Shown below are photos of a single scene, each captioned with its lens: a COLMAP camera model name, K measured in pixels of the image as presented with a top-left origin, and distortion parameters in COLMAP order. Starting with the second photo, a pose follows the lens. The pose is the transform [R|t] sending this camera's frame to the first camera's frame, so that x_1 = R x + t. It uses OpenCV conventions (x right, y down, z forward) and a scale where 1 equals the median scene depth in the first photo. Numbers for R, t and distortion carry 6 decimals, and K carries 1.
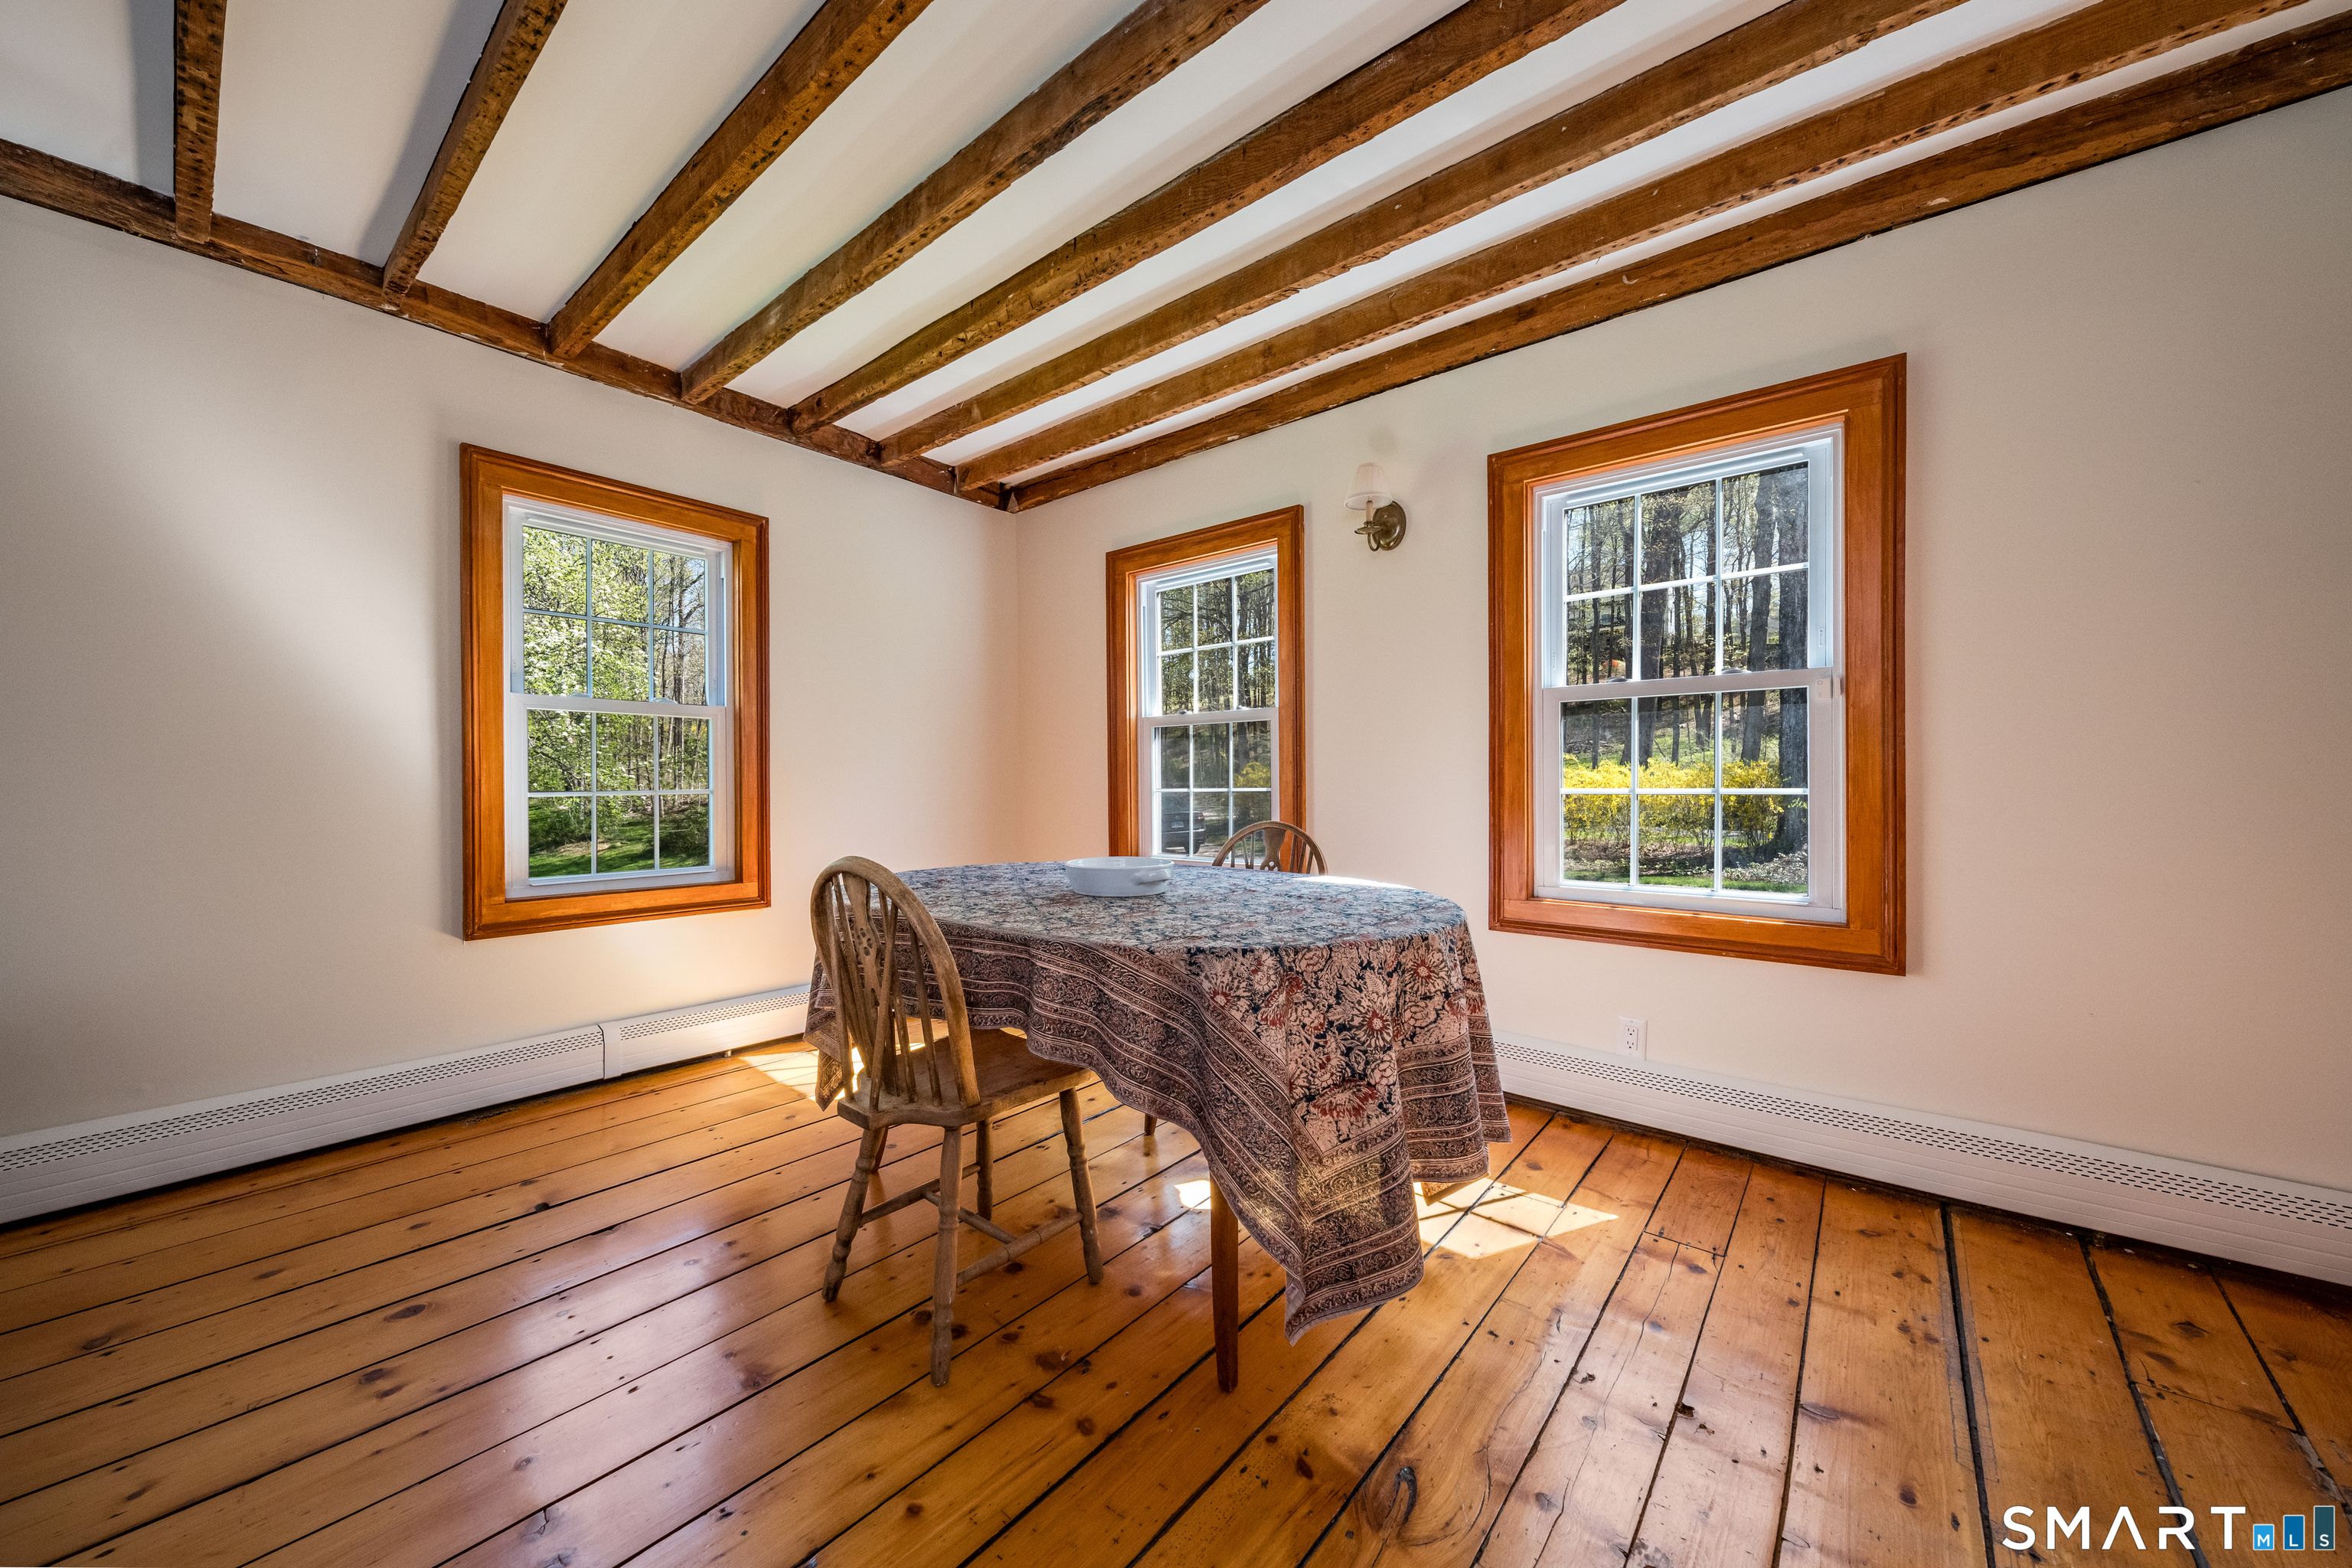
lens RADIAL K [[846.7, 0, 1098.4], [0, 846.7, 781.3], [0, 0, 1]] dist [0.000840, -0.000046]
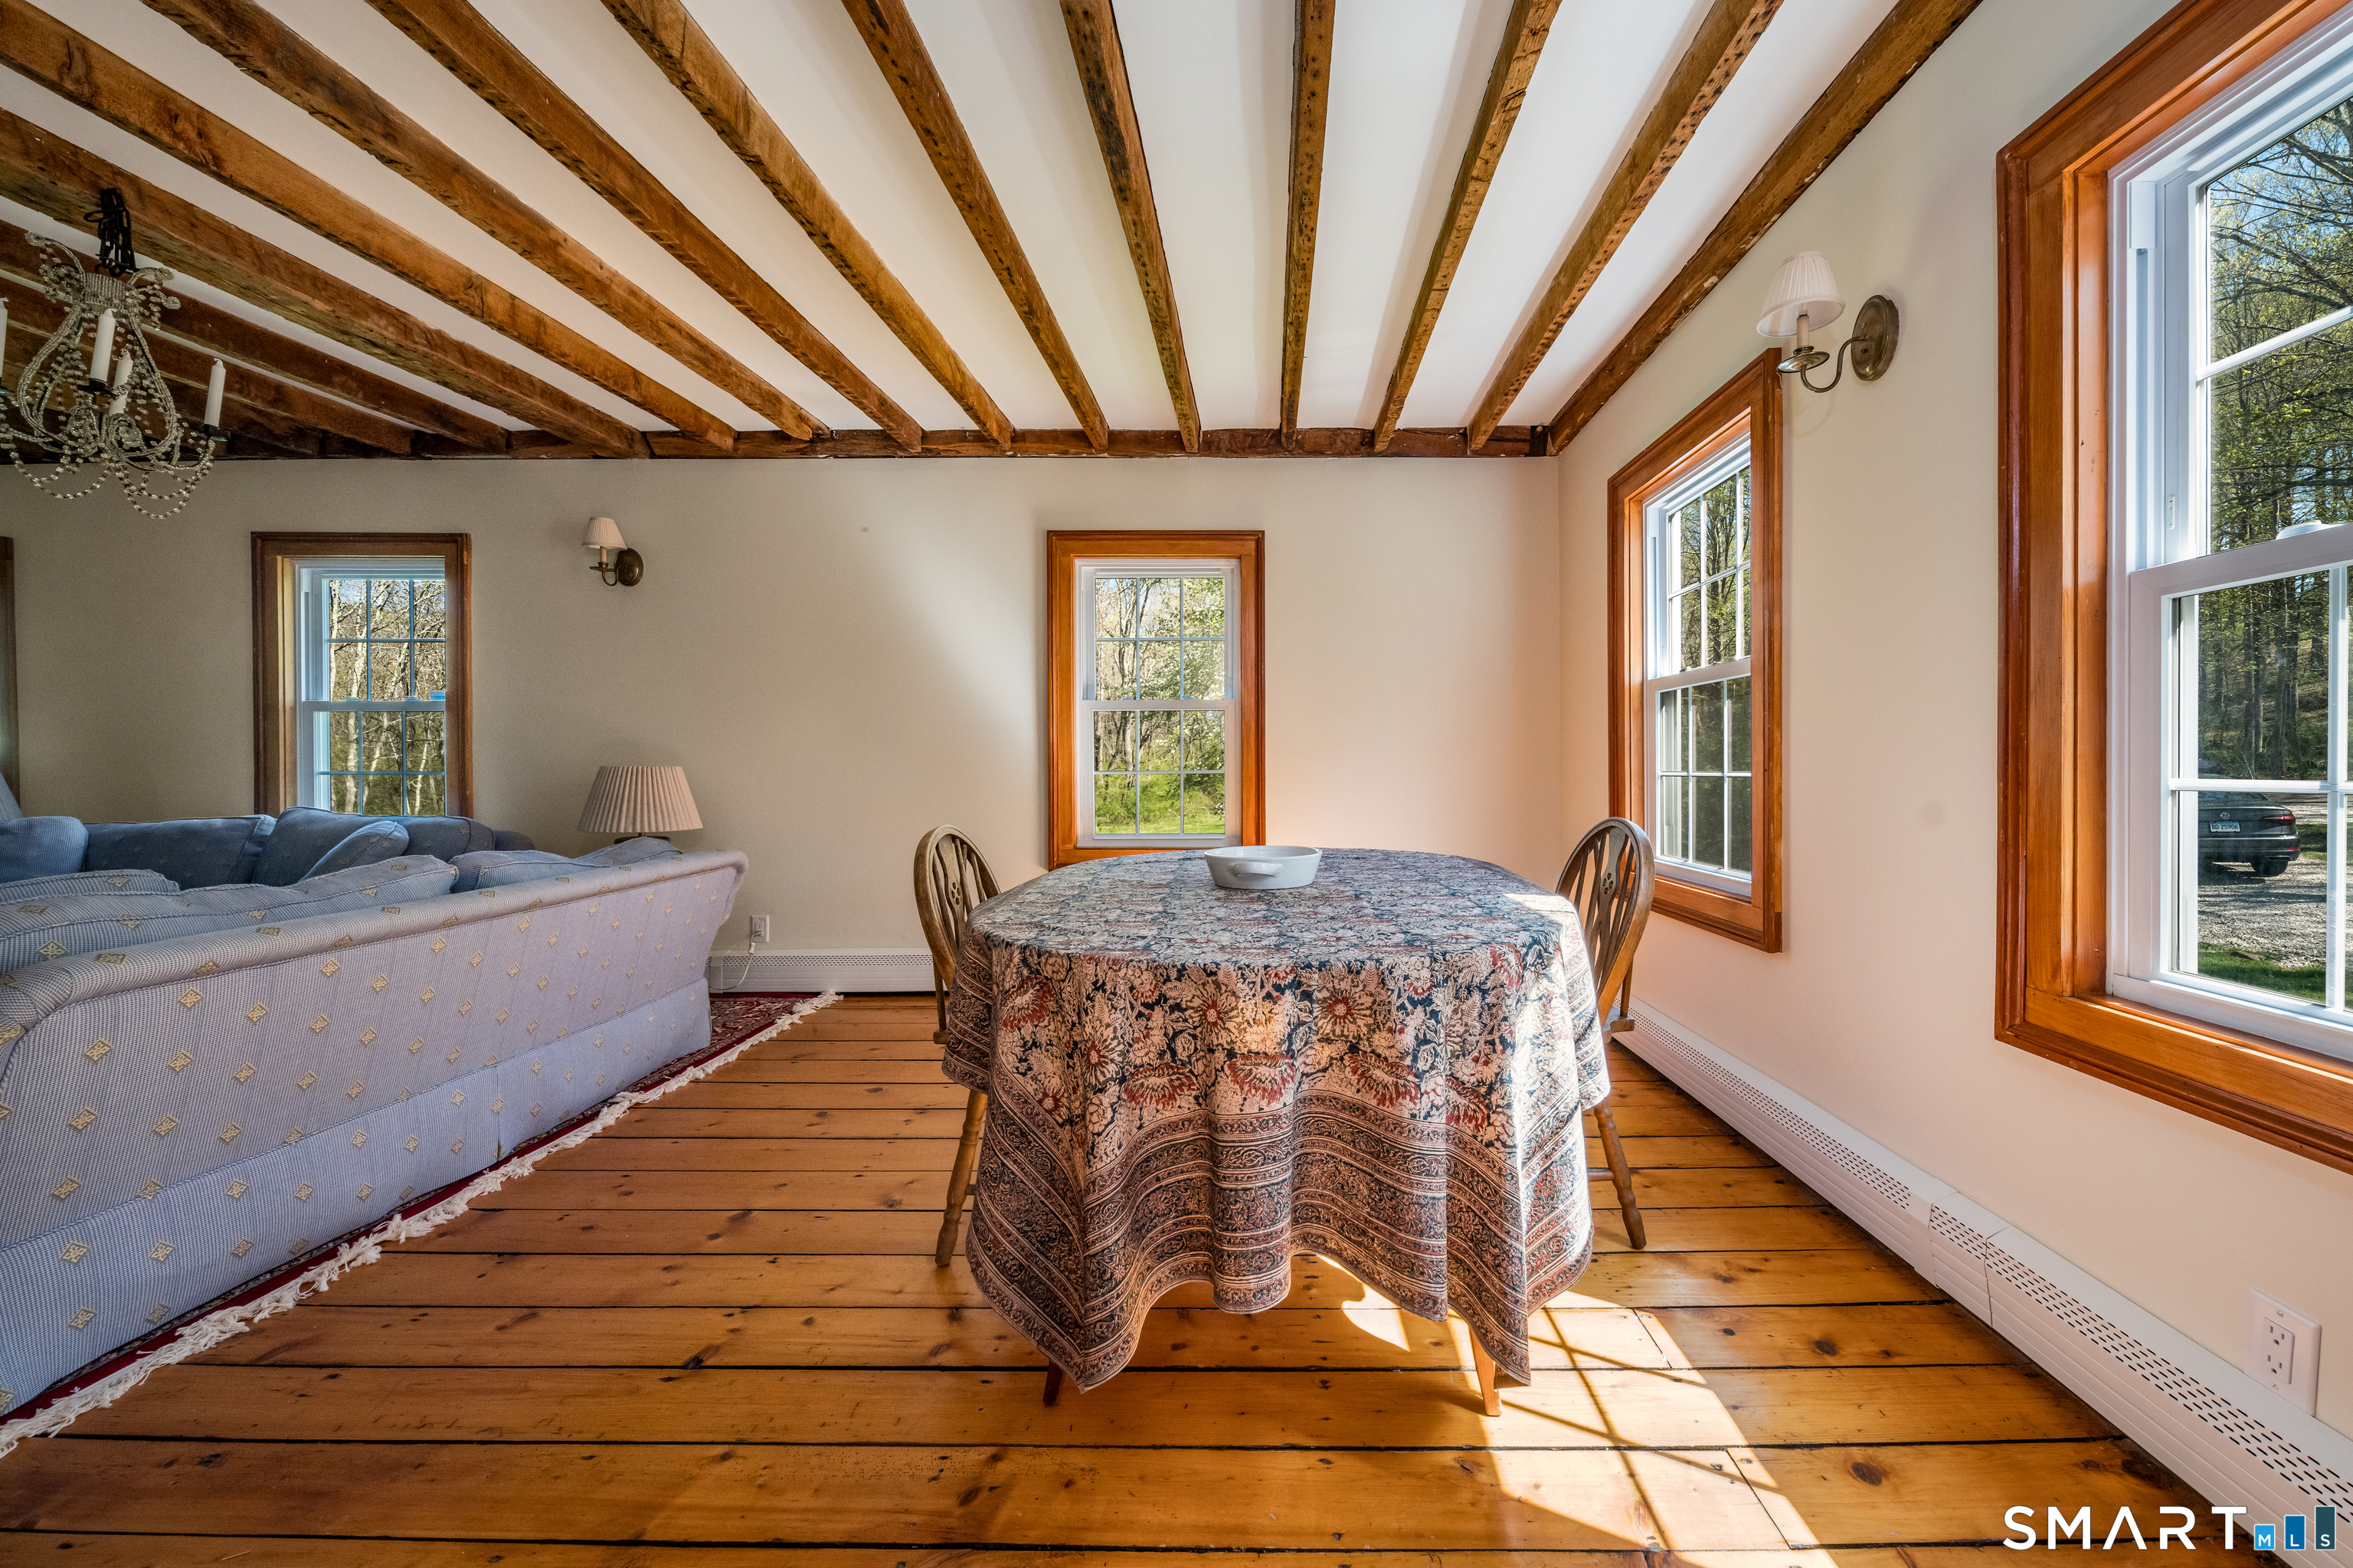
lens RADIAL K [[830.4, 0, 1228.6], [0, 830.4, 772.3], [0, 0, 1]] dist [-0.000907, -0.000098]
pose [[0.667728, 0.006494, -0.744377, 0.497832], [0.004248, 0.999912, 0.012535, -0.002229], [0.744393, -0.011532, 0.667642, 0.269213]]
